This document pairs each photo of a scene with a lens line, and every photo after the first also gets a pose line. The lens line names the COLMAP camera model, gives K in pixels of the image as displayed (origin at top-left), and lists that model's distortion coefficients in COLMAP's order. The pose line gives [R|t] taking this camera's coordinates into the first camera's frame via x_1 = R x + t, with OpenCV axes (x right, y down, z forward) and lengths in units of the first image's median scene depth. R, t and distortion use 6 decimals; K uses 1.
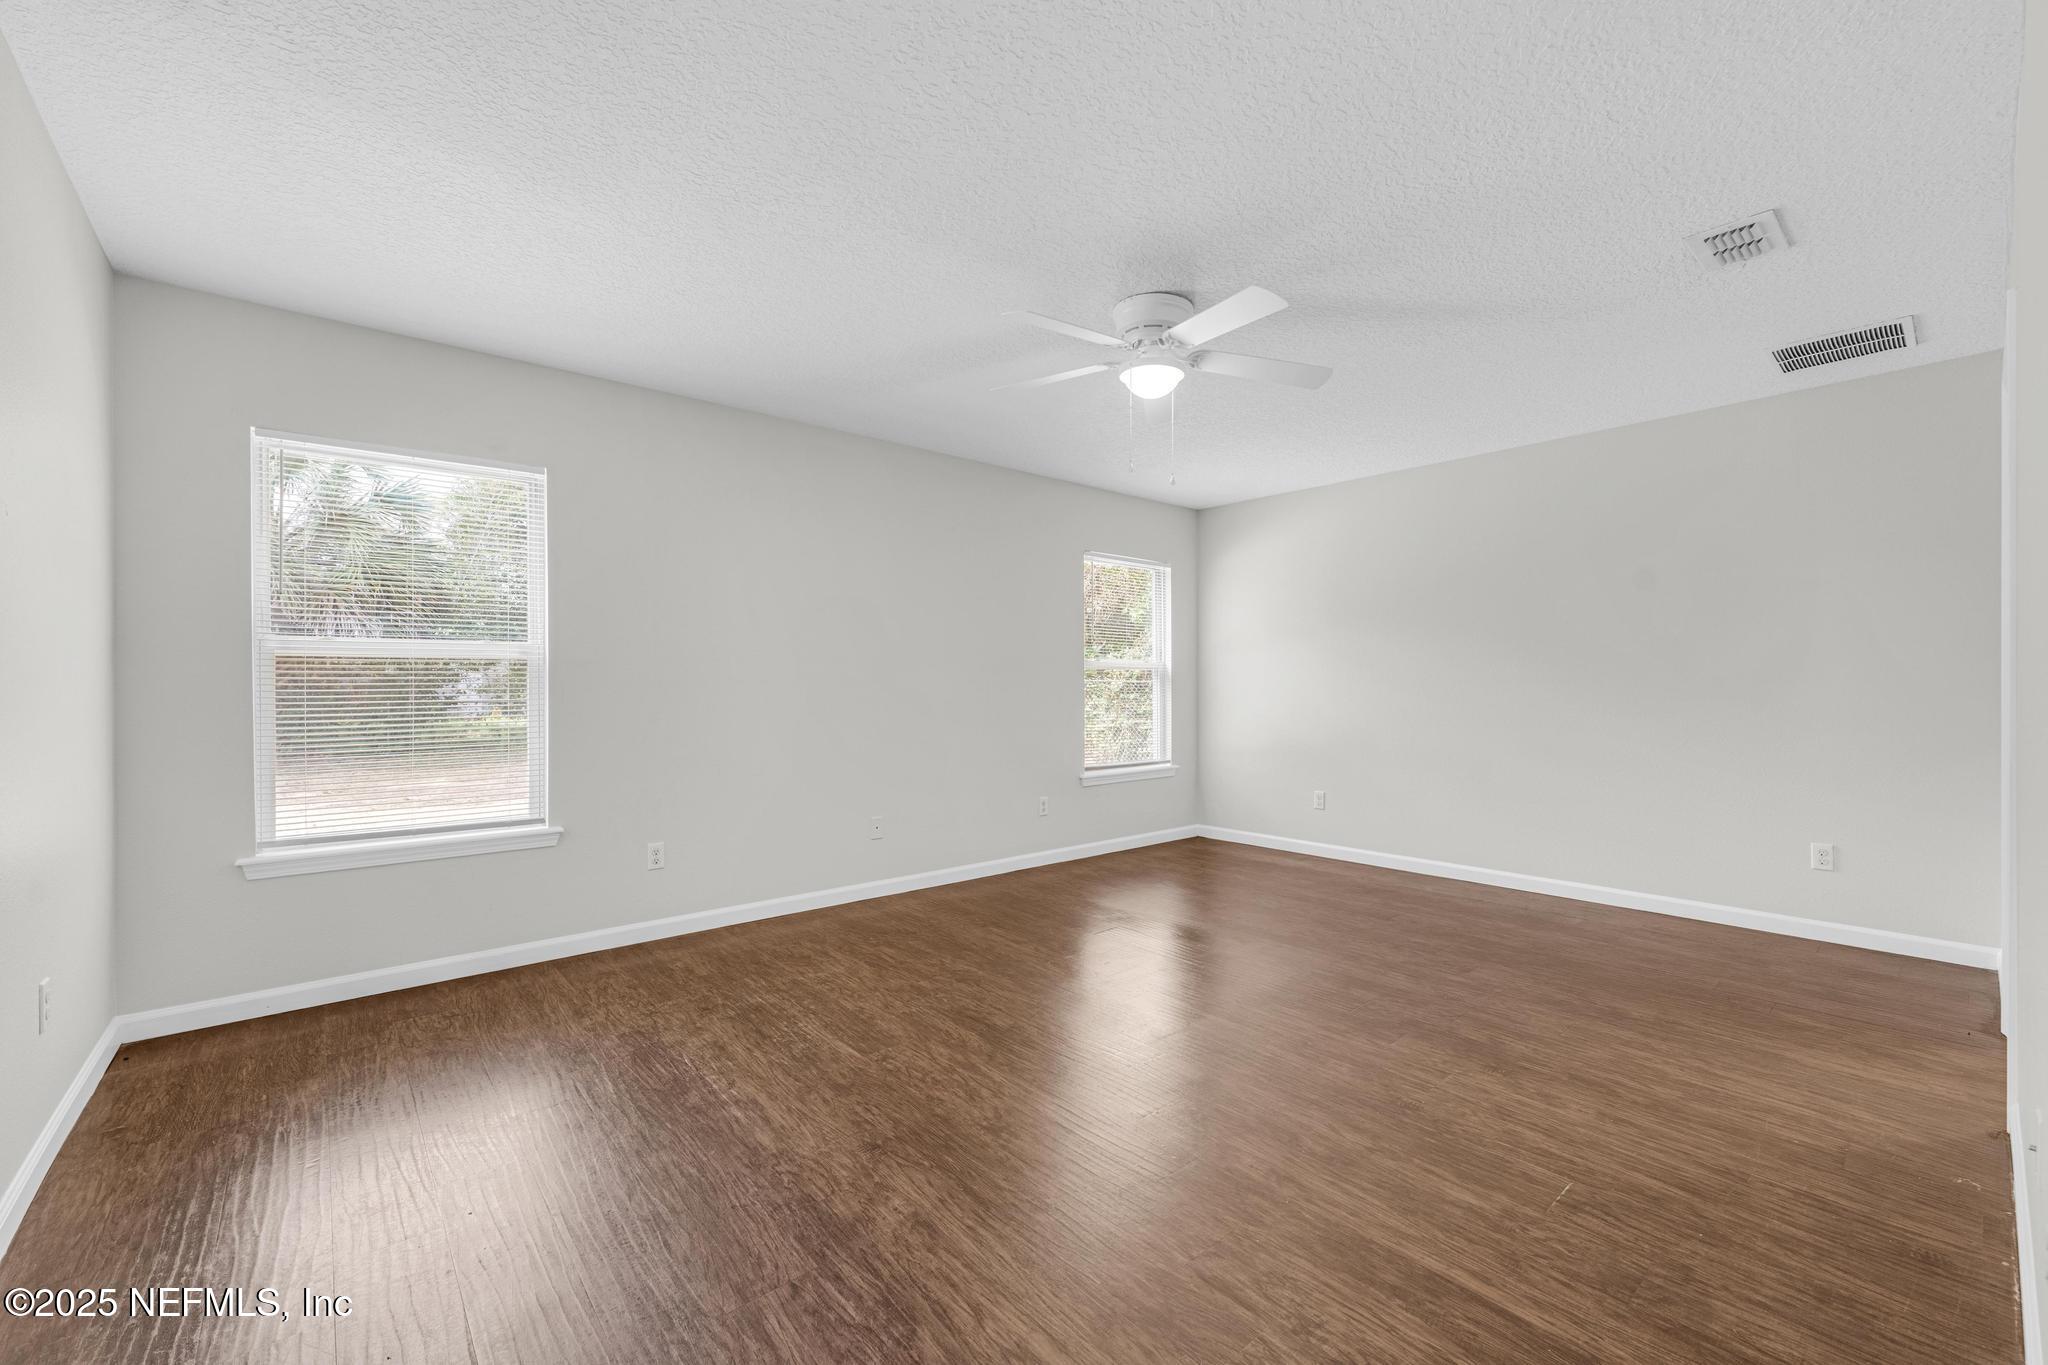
lens RADIAL K [[831.2, 0, 1021.7], [0, 831.2, 688.3], [0, 0, 1]] dist [0.000047, 0.001276]
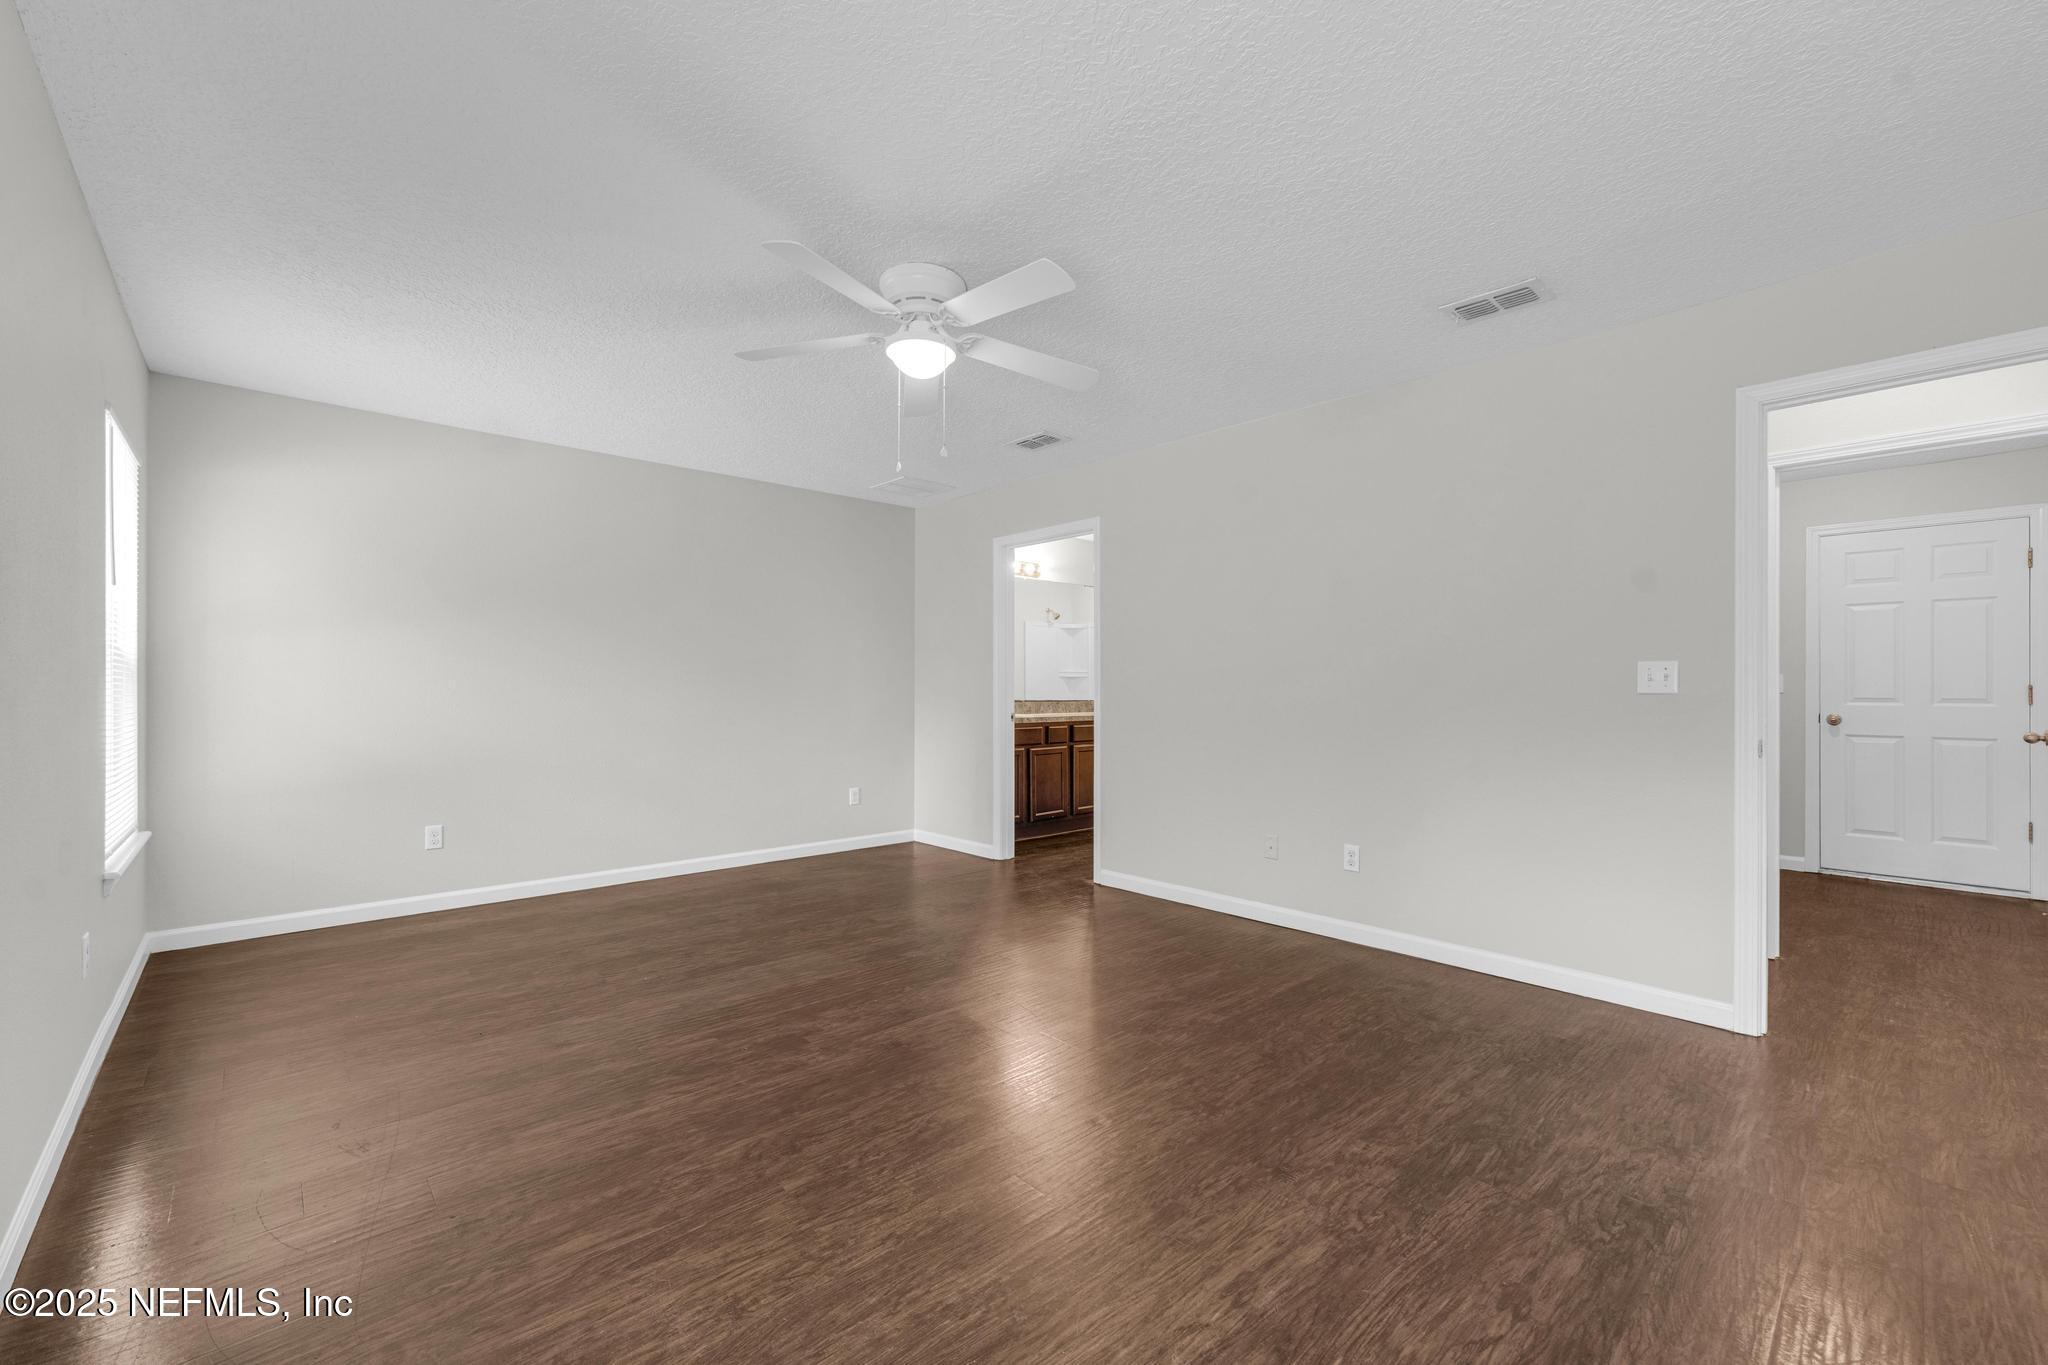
lens RADIAL K [[831.2, 0, 1018.9], [0, 831.2, 691.0], [0, 0, 1]] dist [0.000047, 0.001276]
pose [[-0.041509, 0.000598, 0.999138, -0.775109], [-0.002891, 0.999996, -0.000719, 0.002516], [-0.999134, -0.002918, -0.041507, 0.930553]]
